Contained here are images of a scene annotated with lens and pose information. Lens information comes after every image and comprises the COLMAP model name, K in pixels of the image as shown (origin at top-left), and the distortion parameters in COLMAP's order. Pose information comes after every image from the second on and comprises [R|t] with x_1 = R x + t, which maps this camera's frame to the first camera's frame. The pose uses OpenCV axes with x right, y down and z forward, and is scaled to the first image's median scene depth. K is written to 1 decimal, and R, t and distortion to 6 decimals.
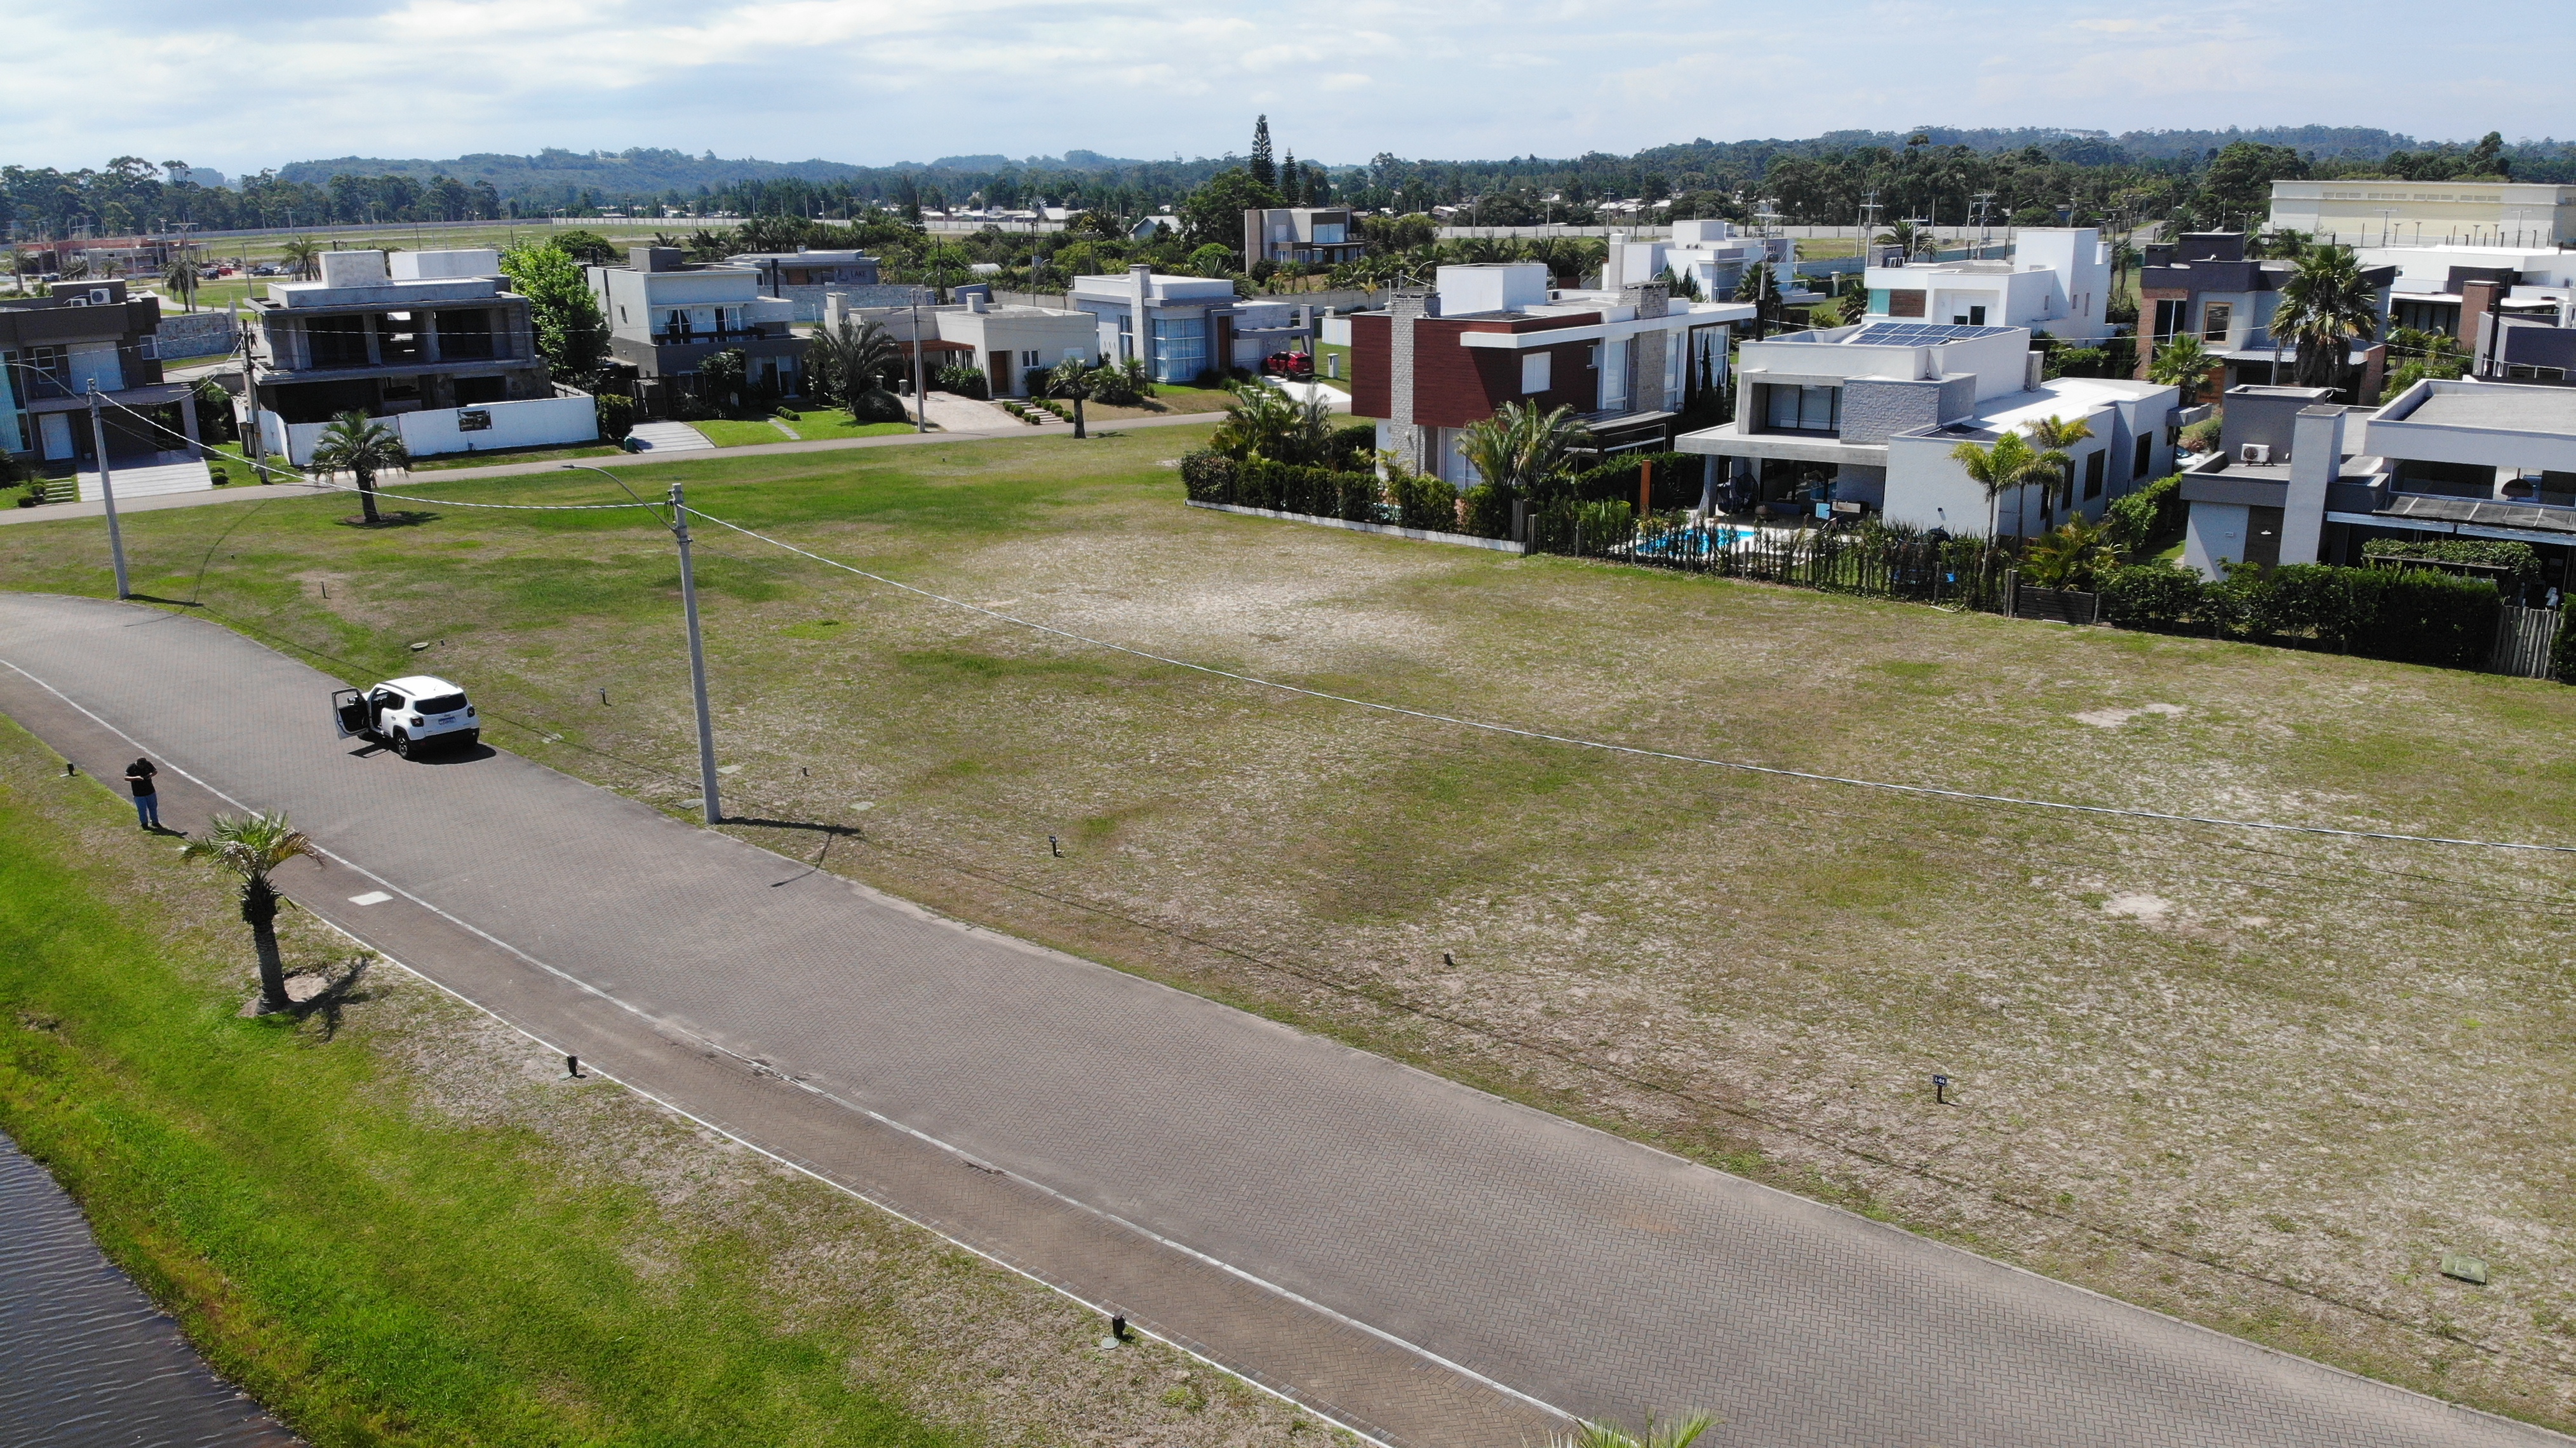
lens RADIAL K [[1879.4, 0, 1282.9], [0, 1879.4, 711.4], [0, 0, 1]] dist [0.081072, -0.196953]
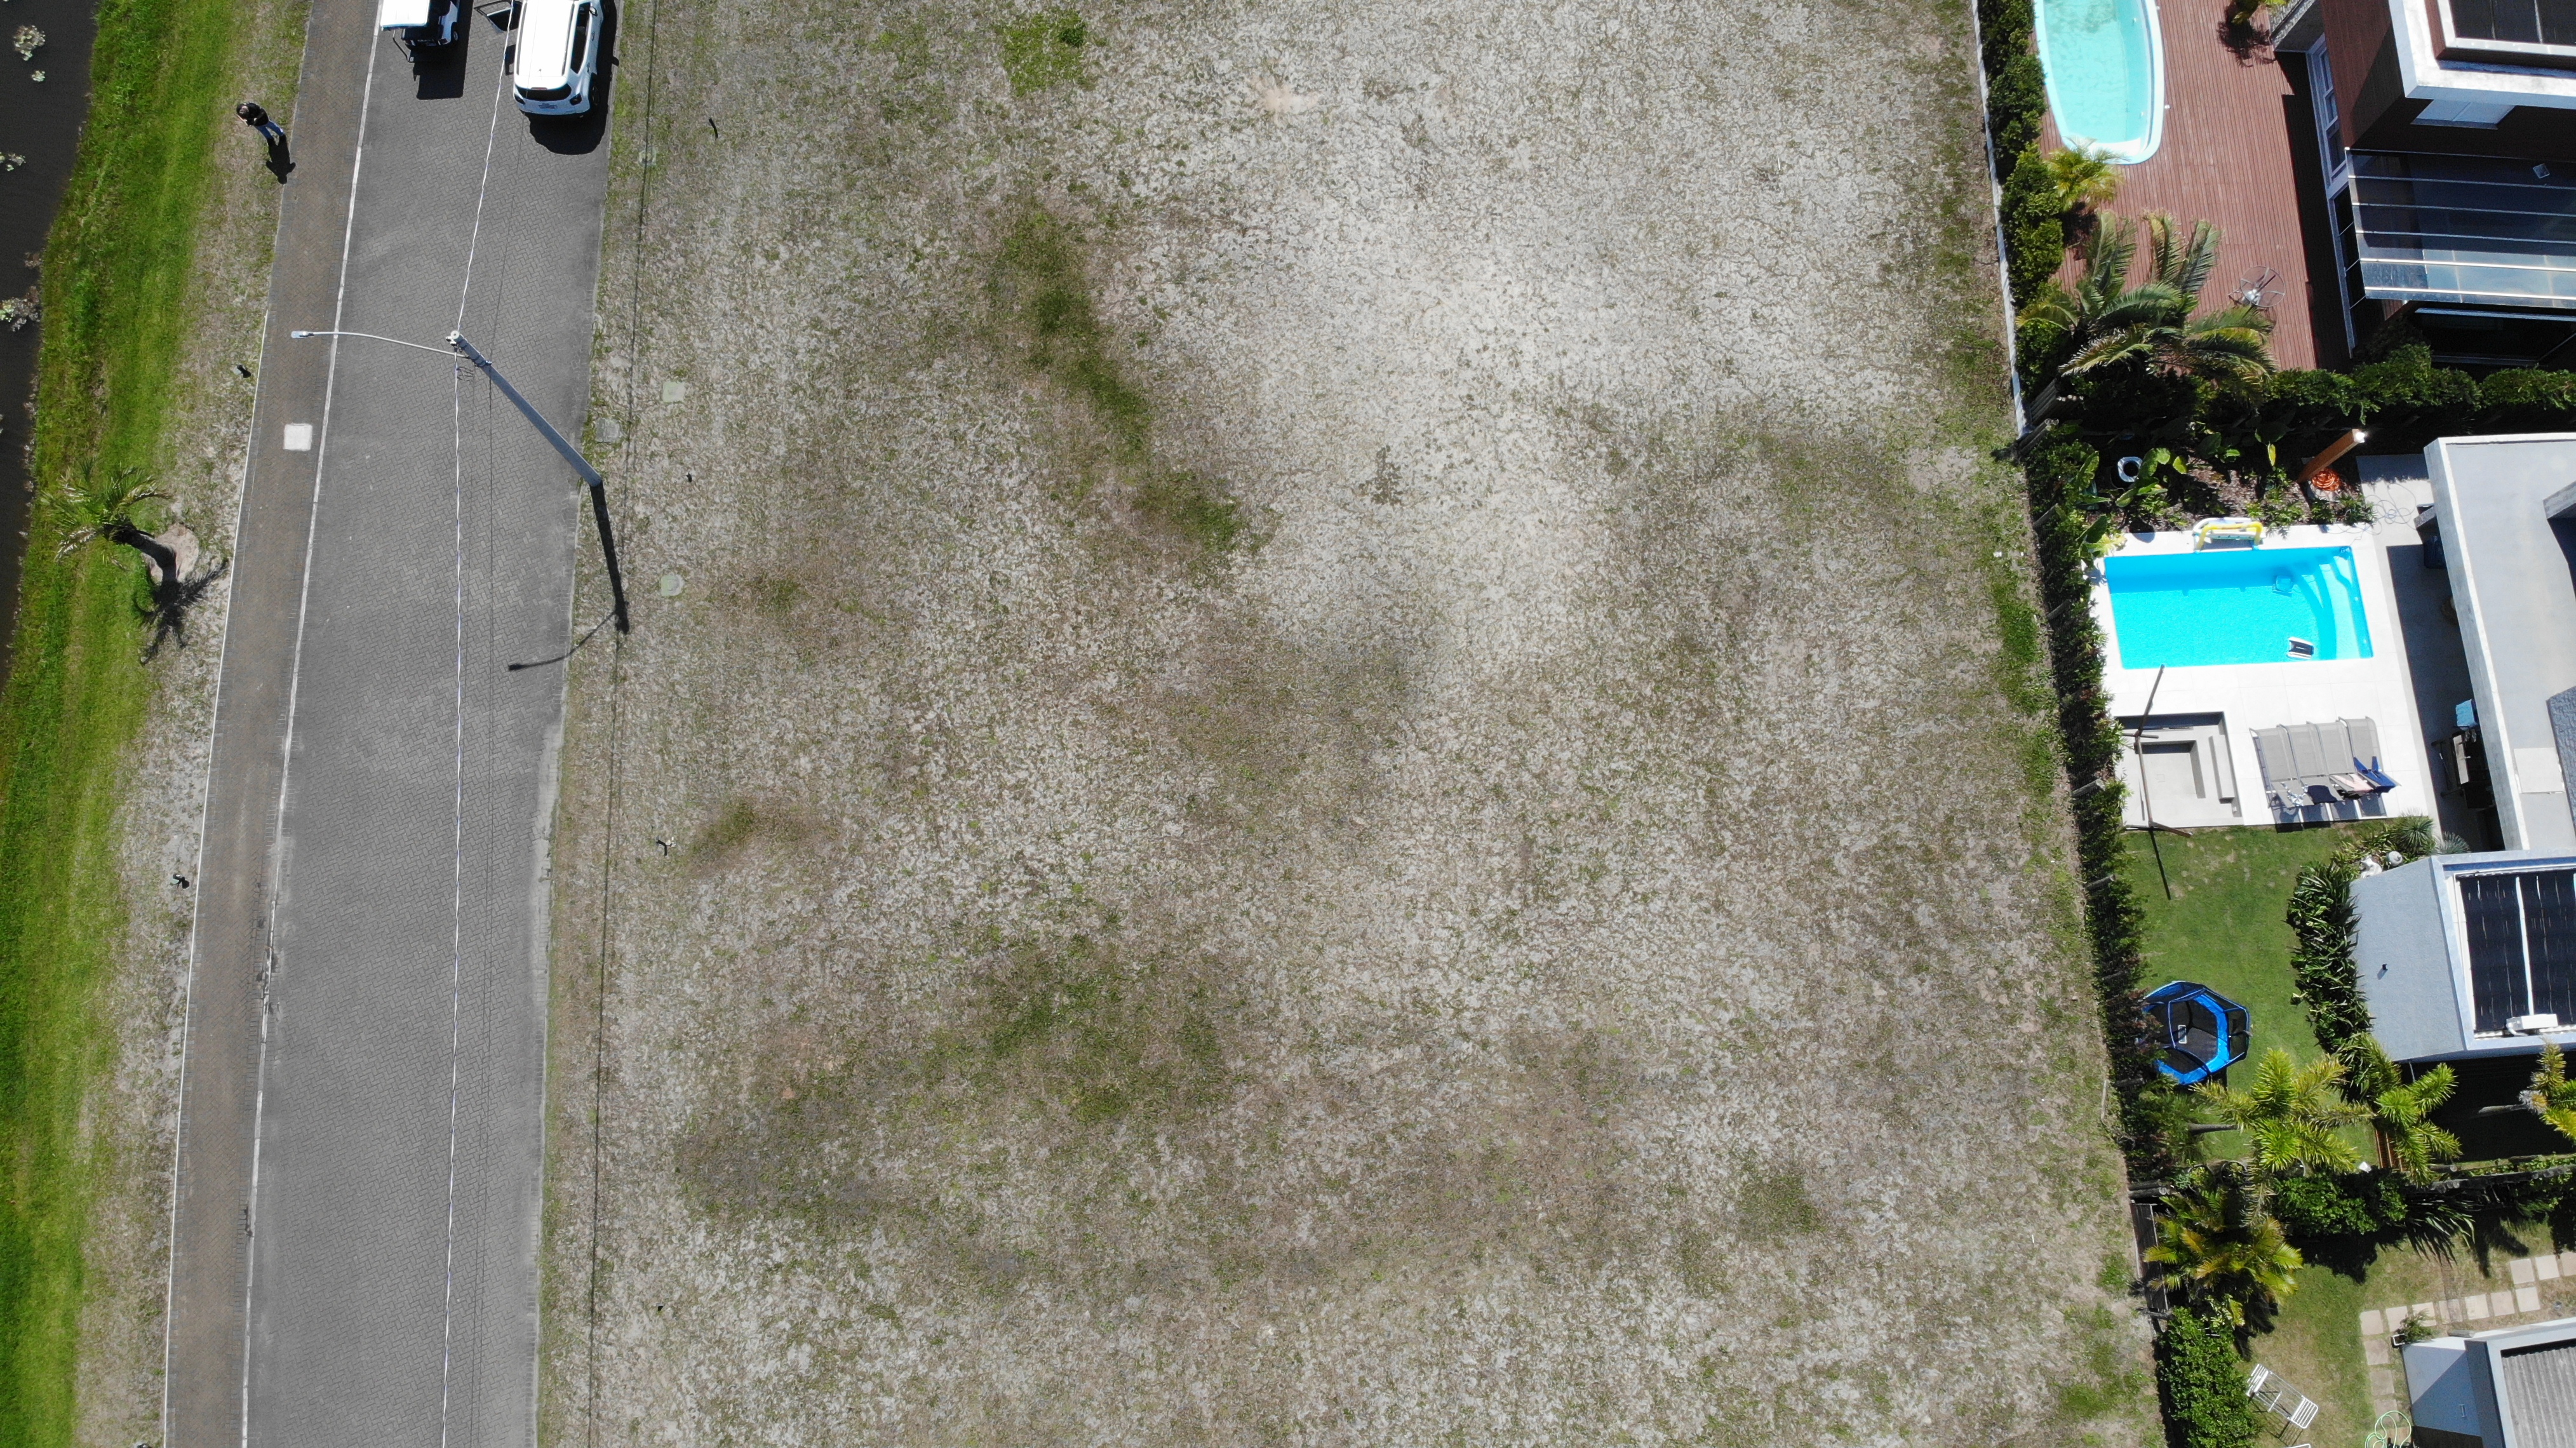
lens RADIAL K [[1879.4, 0, 1282.9], [0, 1879.4, 711.4], [0, 0, 1]] dist [0.081072, -0.196953]
pose [[0.664000, 0.727851, -0.171281, 0.144896], [-0.204845, 0.397372, 0.894502, -0.595866], [0.719126, -0.558863, 0.412952, 0.513412]]
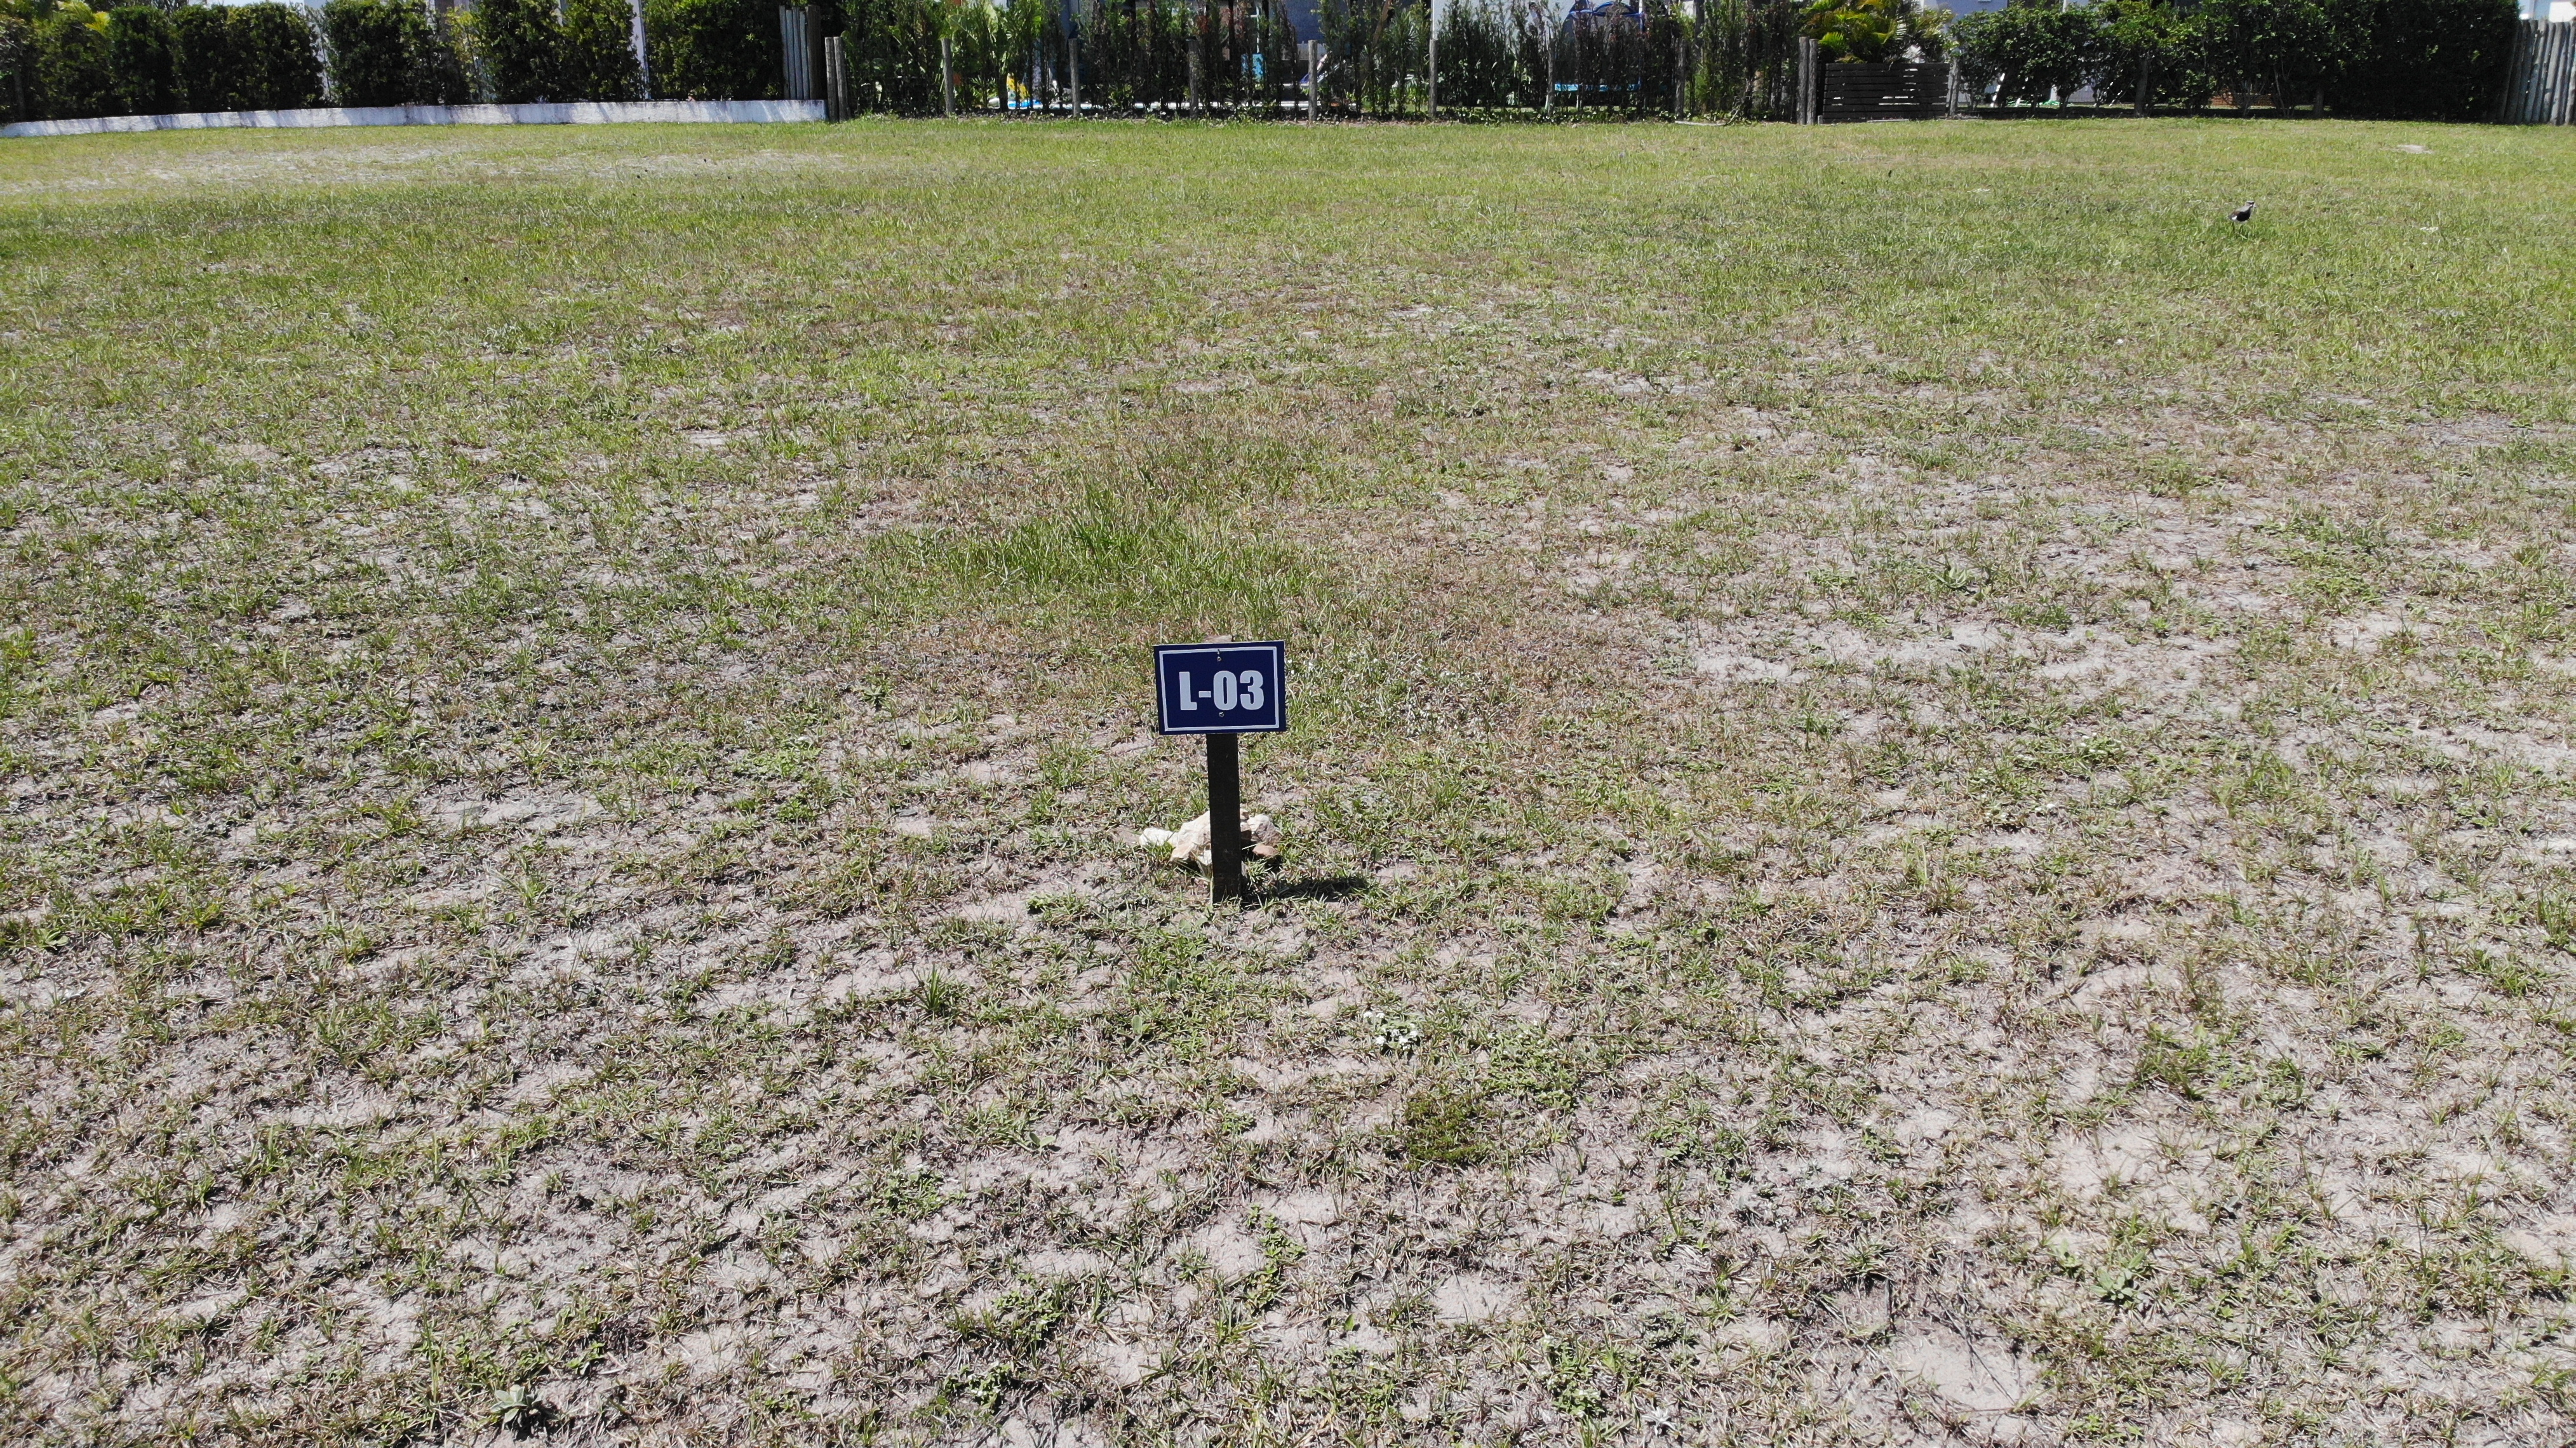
lens RADIAL K [[1879.4, 0, 1282.9], [0, 1879.4, 711.4], [0, 0, 1]] dist [0.081072, -0.196953]
pose [[0.776089, -0.189801, 0.601383, -0.103557], [0.166225, 0.981477, 0.095248, 0.037947], [-0.608321, 0.026044, 0.793263, 0.562347]]
